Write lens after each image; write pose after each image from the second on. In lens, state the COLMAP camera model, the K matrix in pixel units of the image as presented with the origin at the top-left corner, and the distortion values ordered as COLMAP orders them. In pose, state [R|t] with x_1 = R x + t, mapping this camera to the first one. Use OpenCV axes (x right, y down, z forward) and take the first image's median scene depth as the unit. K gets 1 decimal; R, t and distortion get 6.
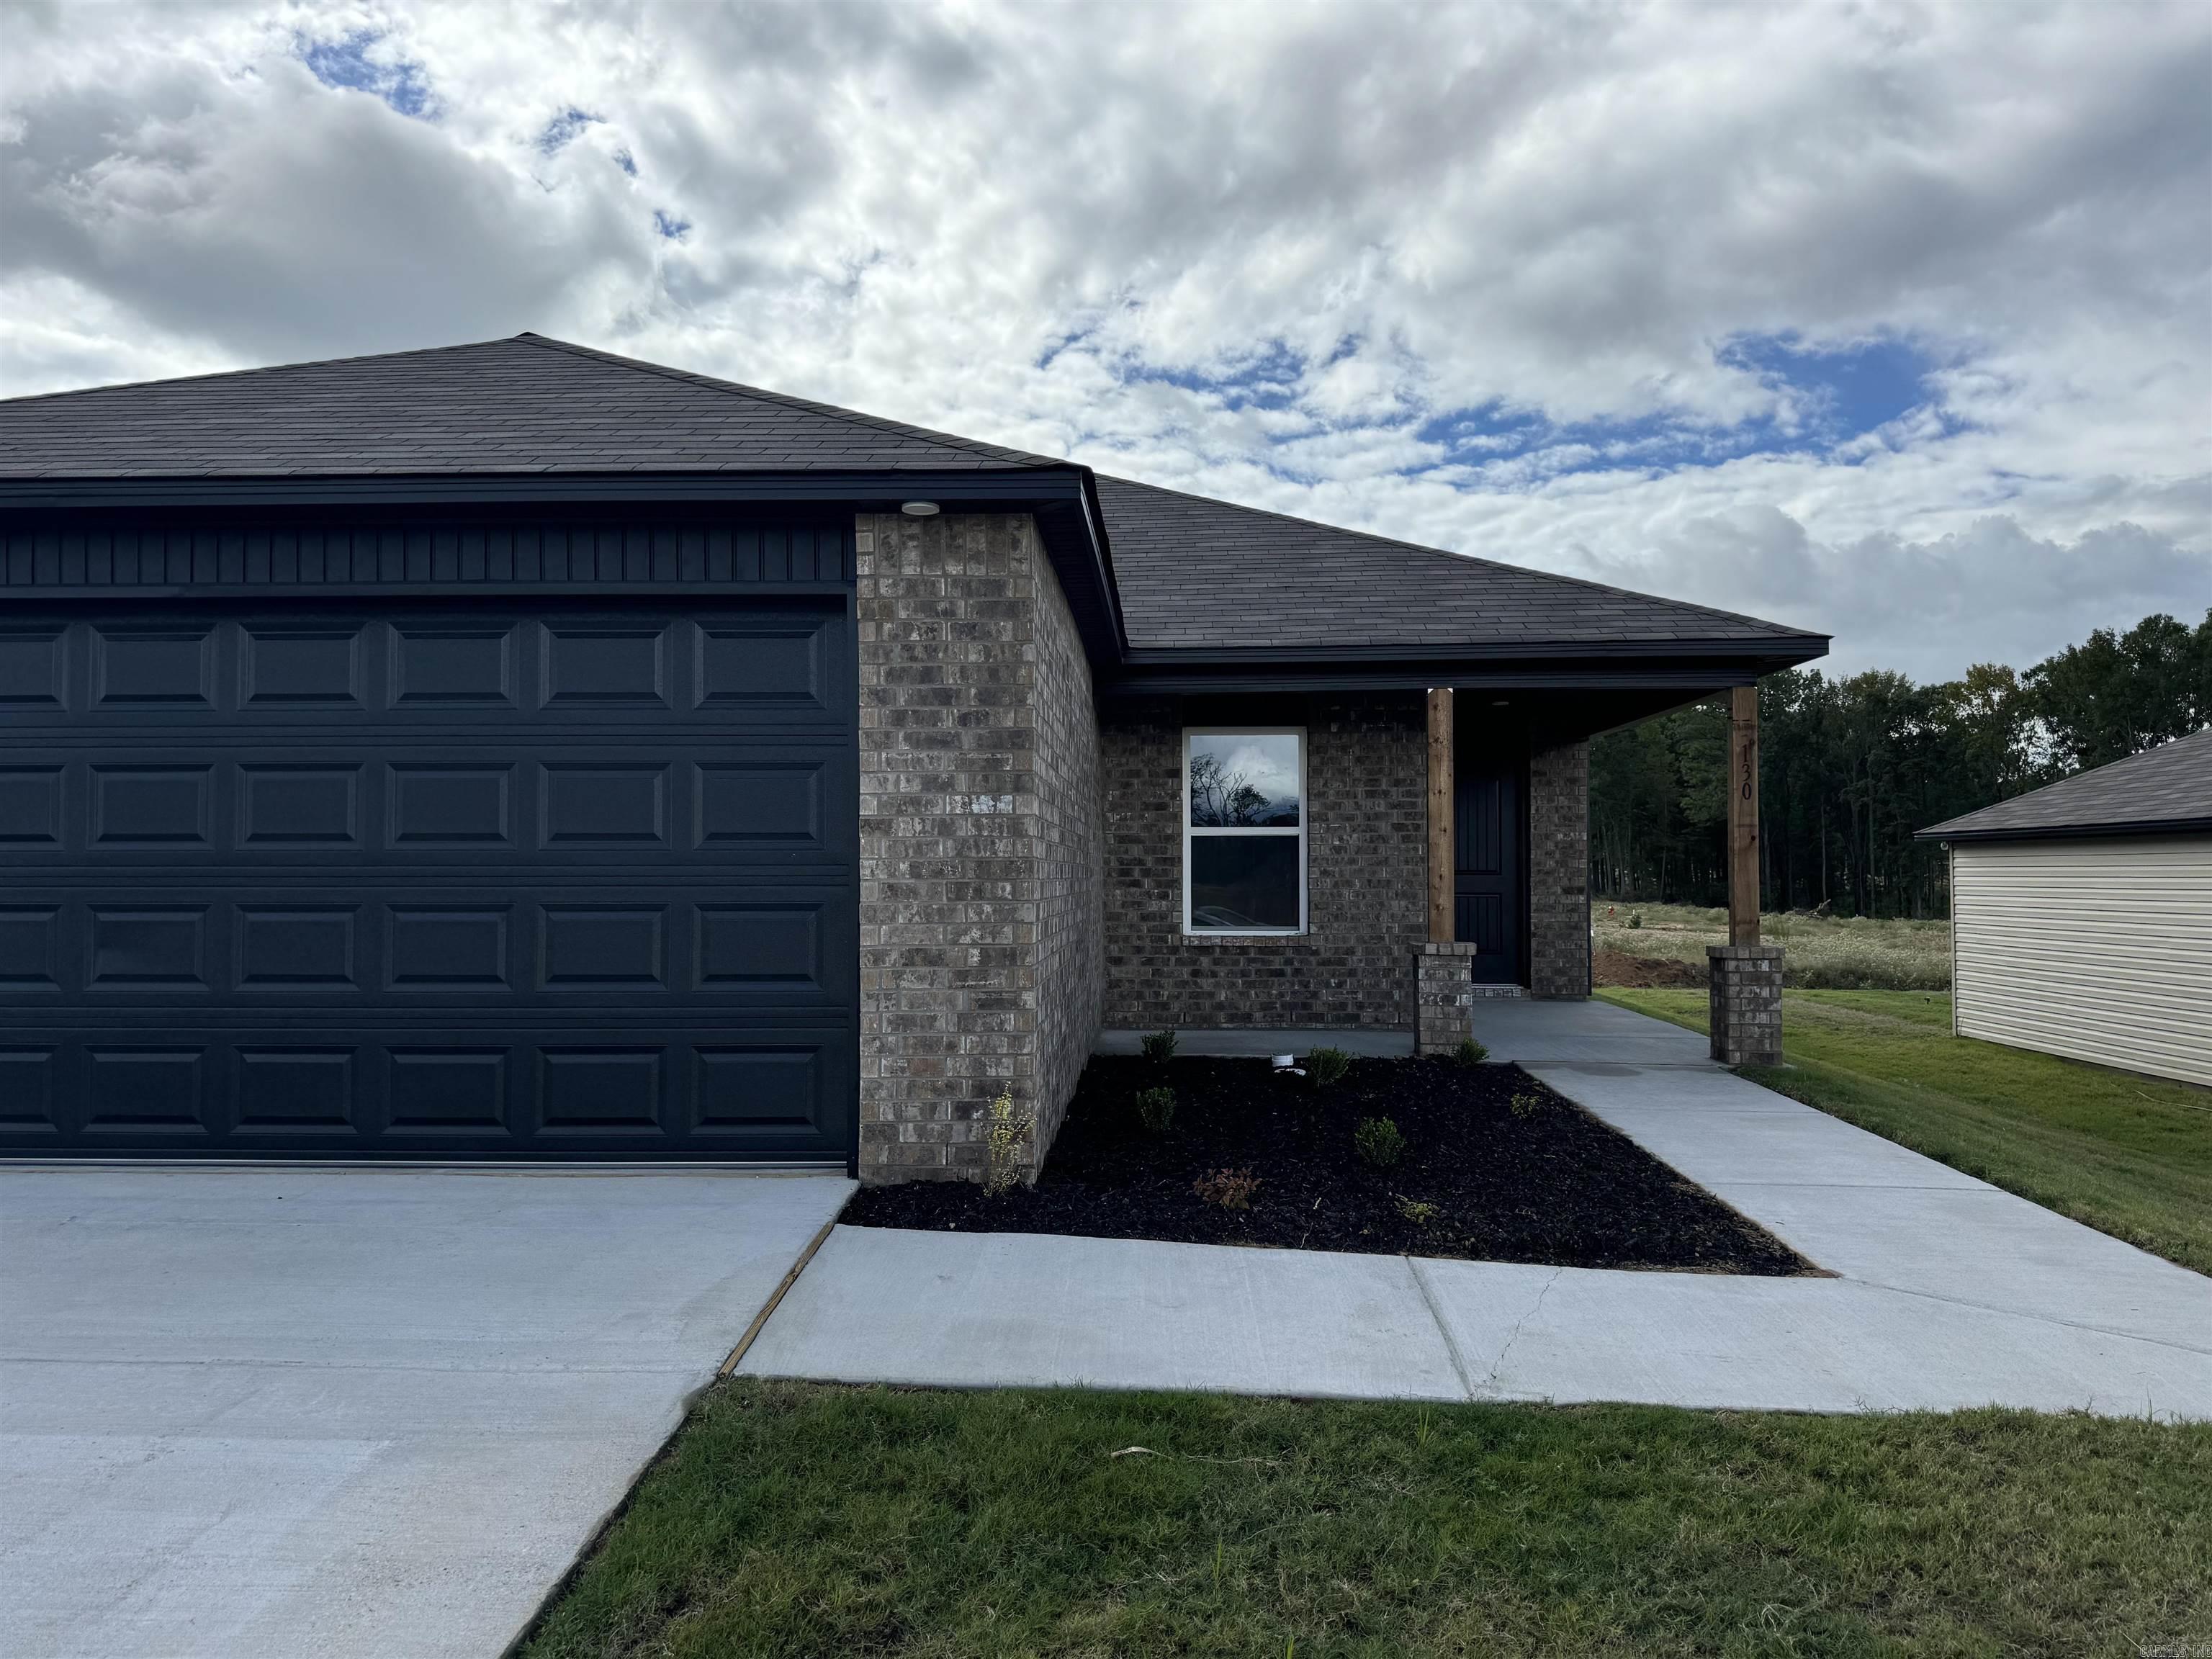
lens RADIAL K [[1547.5, 0, 1116.3], [0, 1547.5, 840.7], [0, 0, 1]] dist [0.188116, -0.283213]
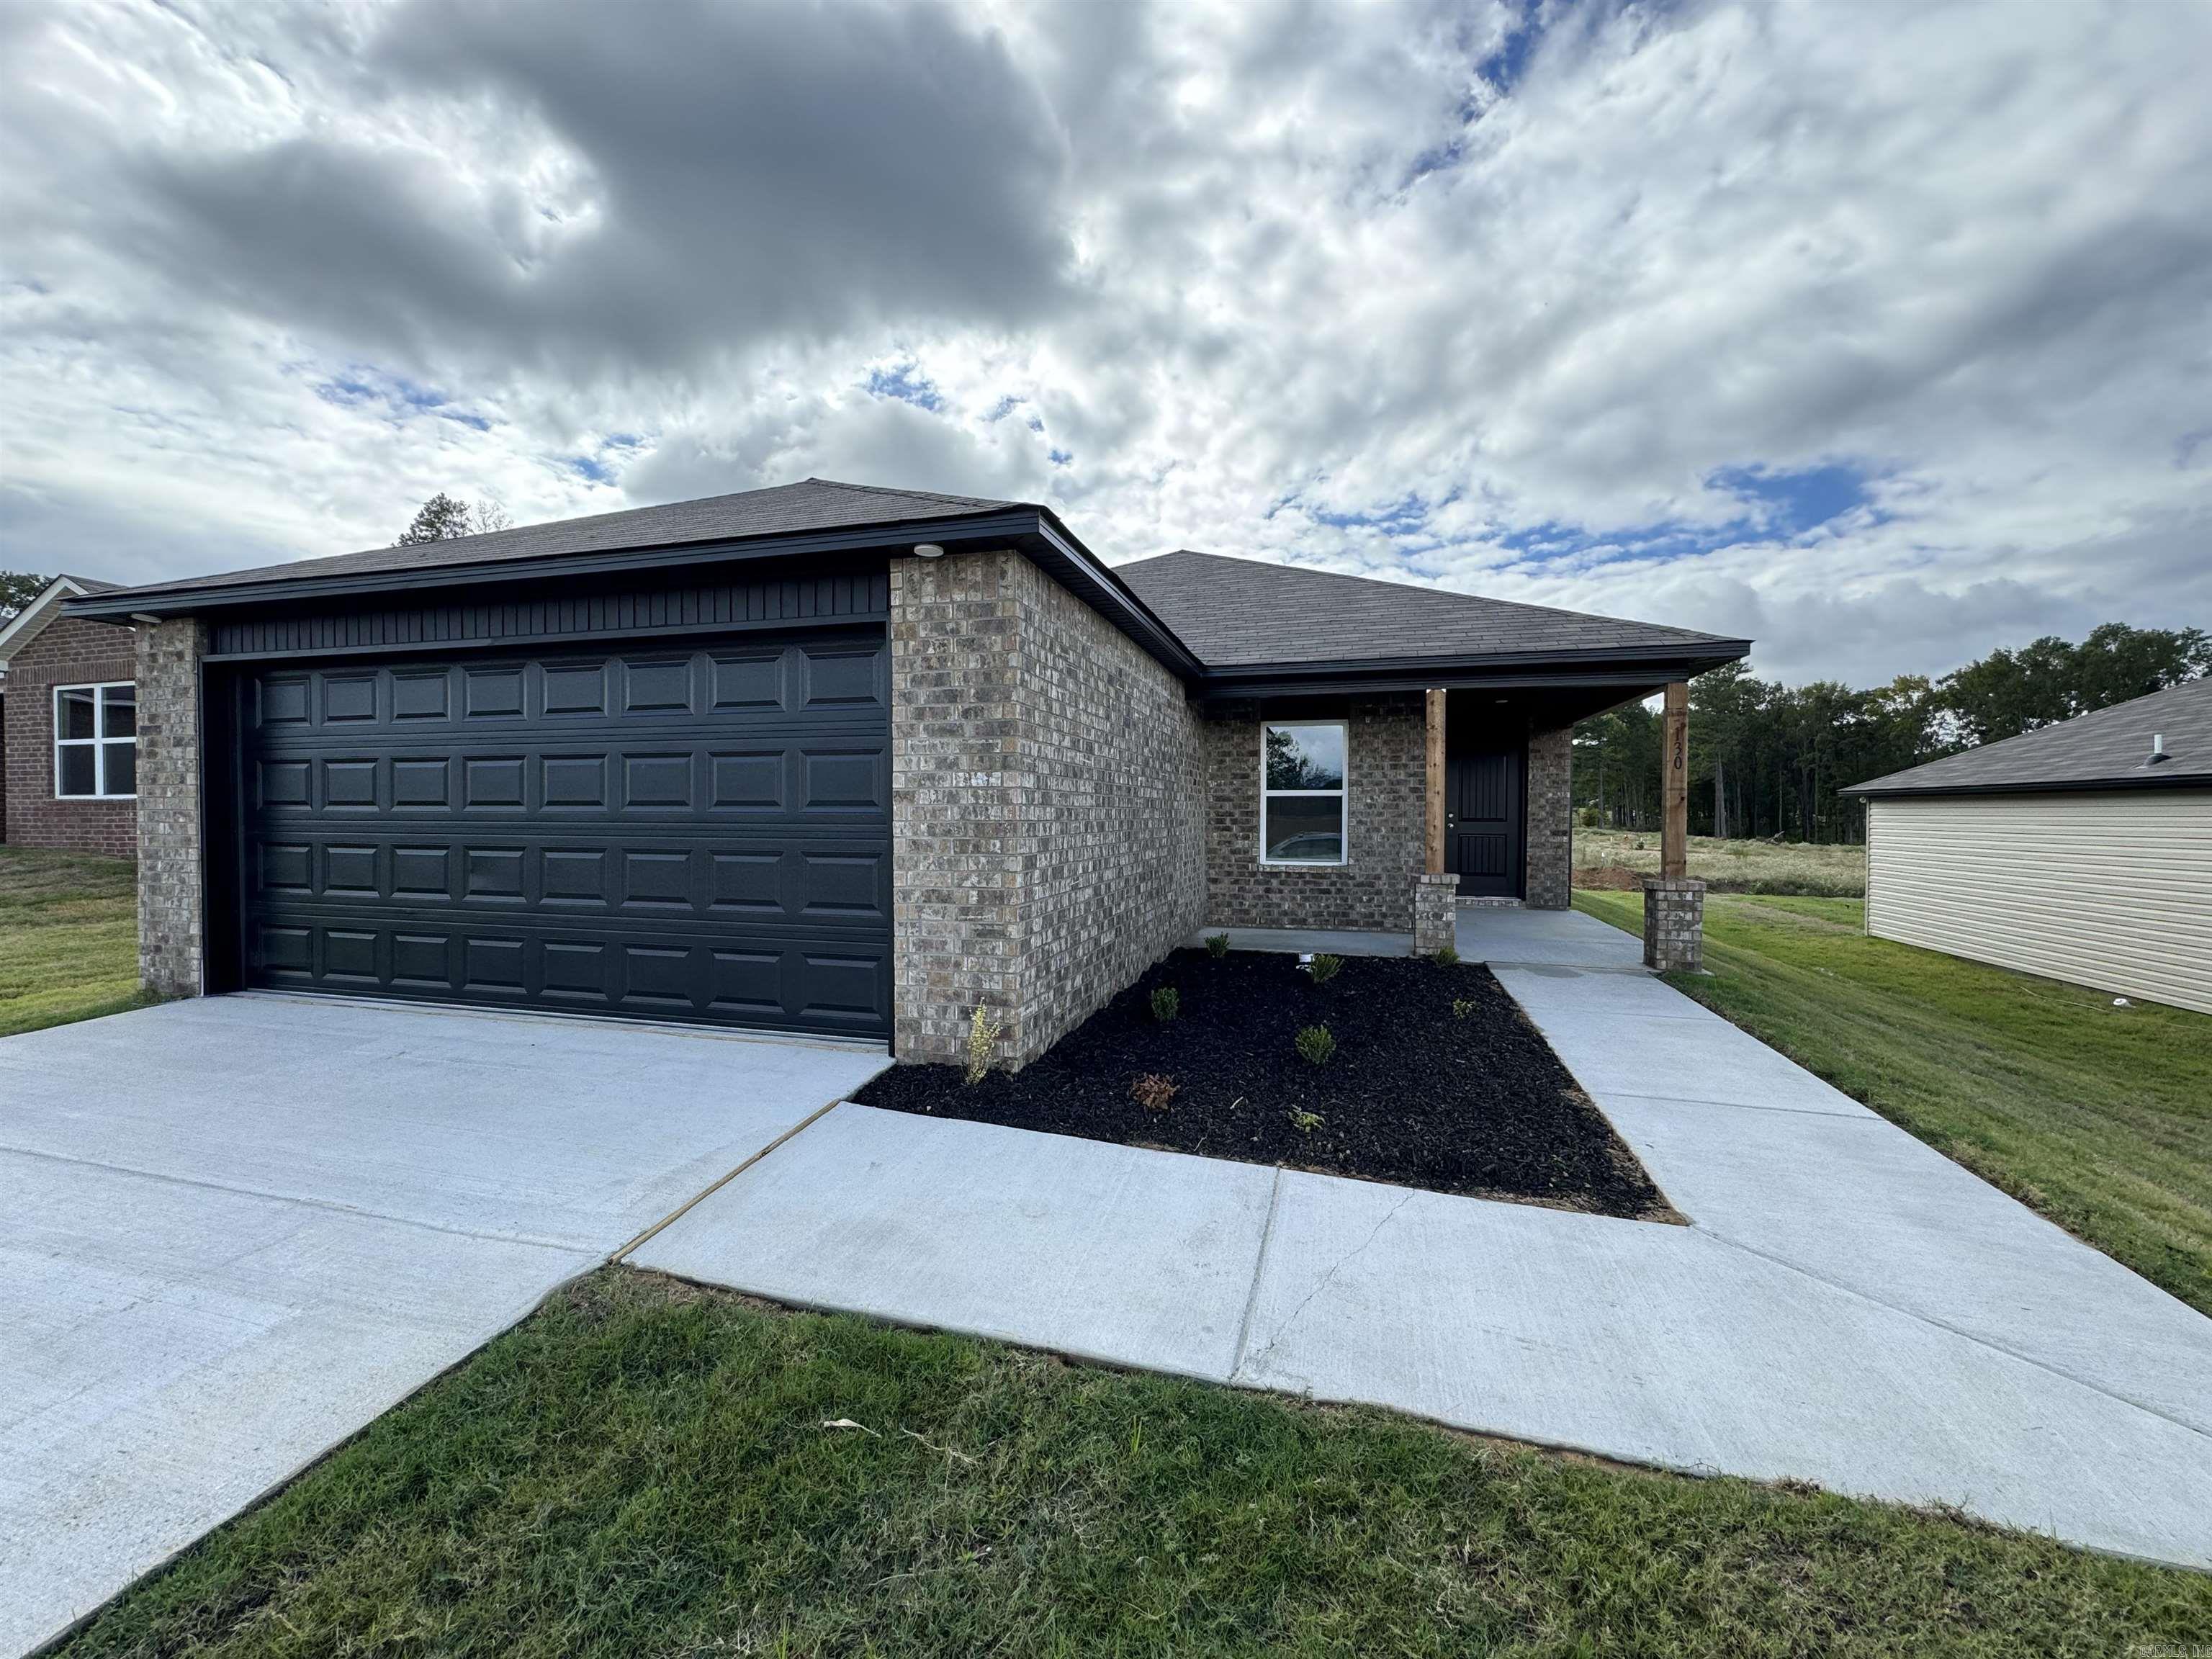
lens RADIAL K [[879.8, 0, 1106.9], [0, 879.8, 827.7], [0, 0, 1]] dist [-0.002678, 0.000463]
pose [[0.972881, 0.007088, -0.231197, 0.094821], [0.001808, 0.999267, 0.038242, -0.005556], [0.231298, -0.037623, 0.972155, 0.160122]]
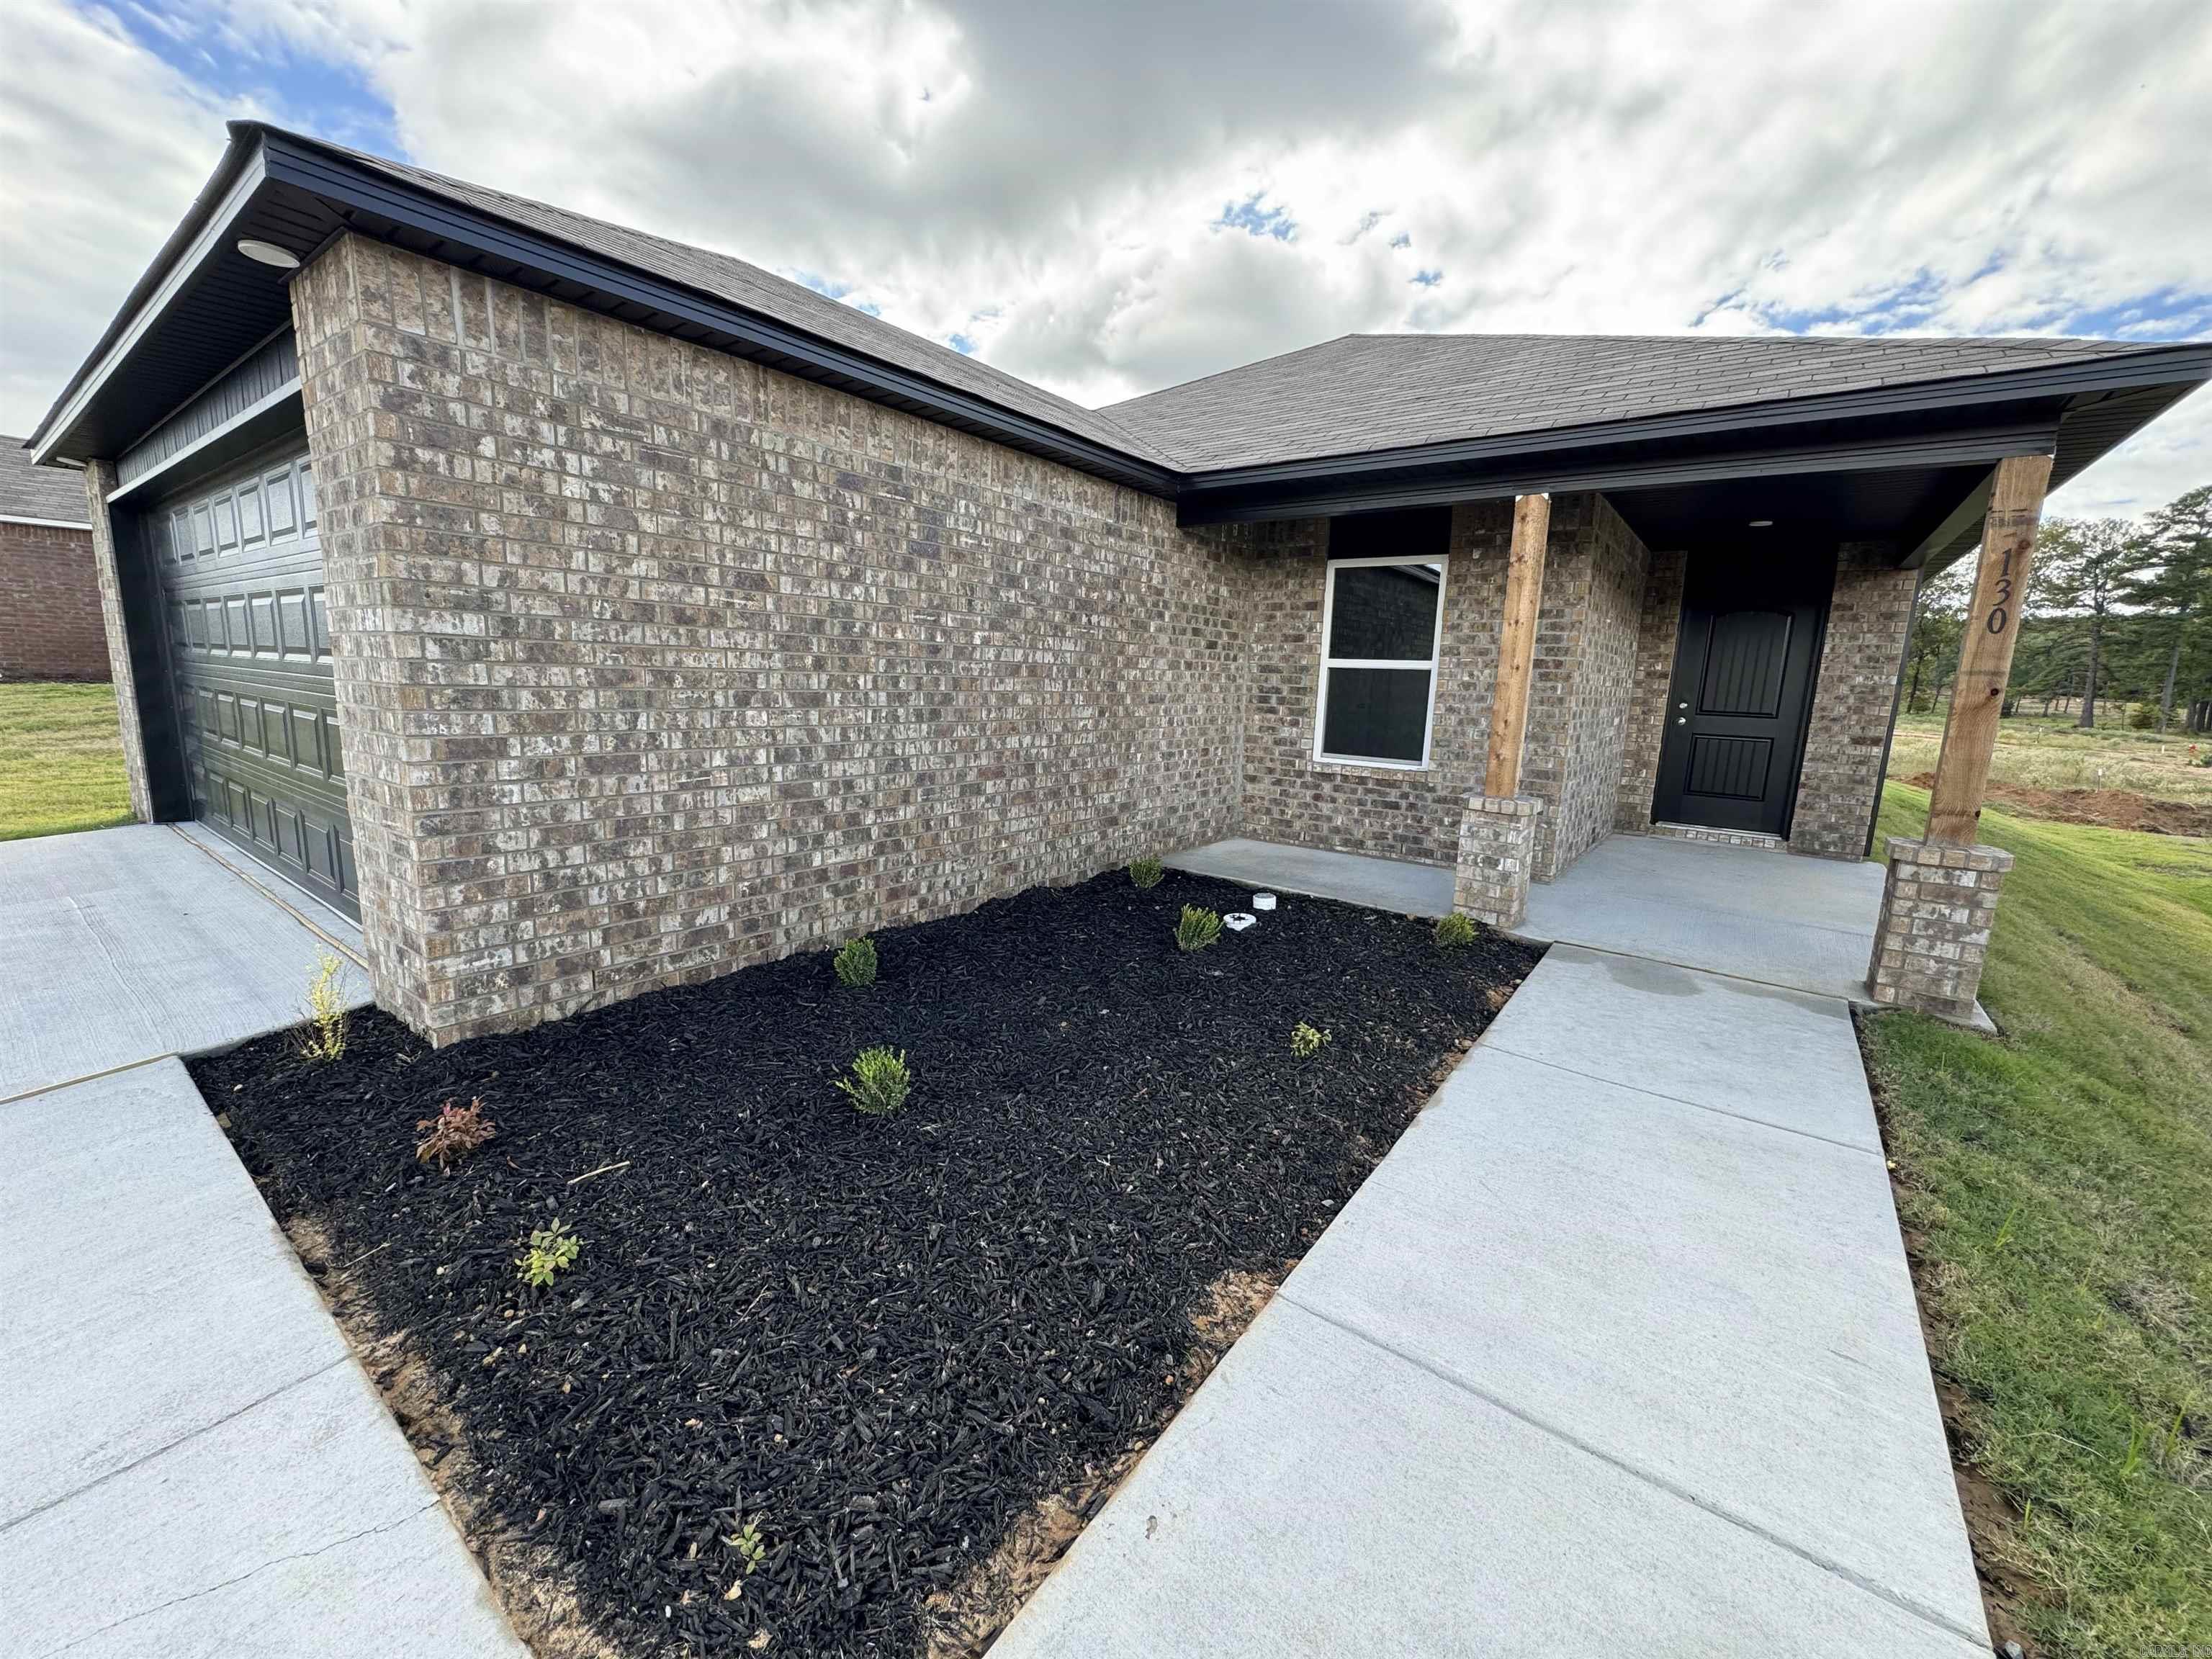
lens RADIAL K [[879.9, 0, 1104.5], [0, 879.9, 821.1], [0, 0, 1]] dist [-0.005821, 0.000295]
pose [[0.822129, 0.122115, -0.556051, 0.270676], [-0.022684, 0.982975, 0.182334, -0.005943], [0.568849, -0.137288, 0.810902, 0.419963]]
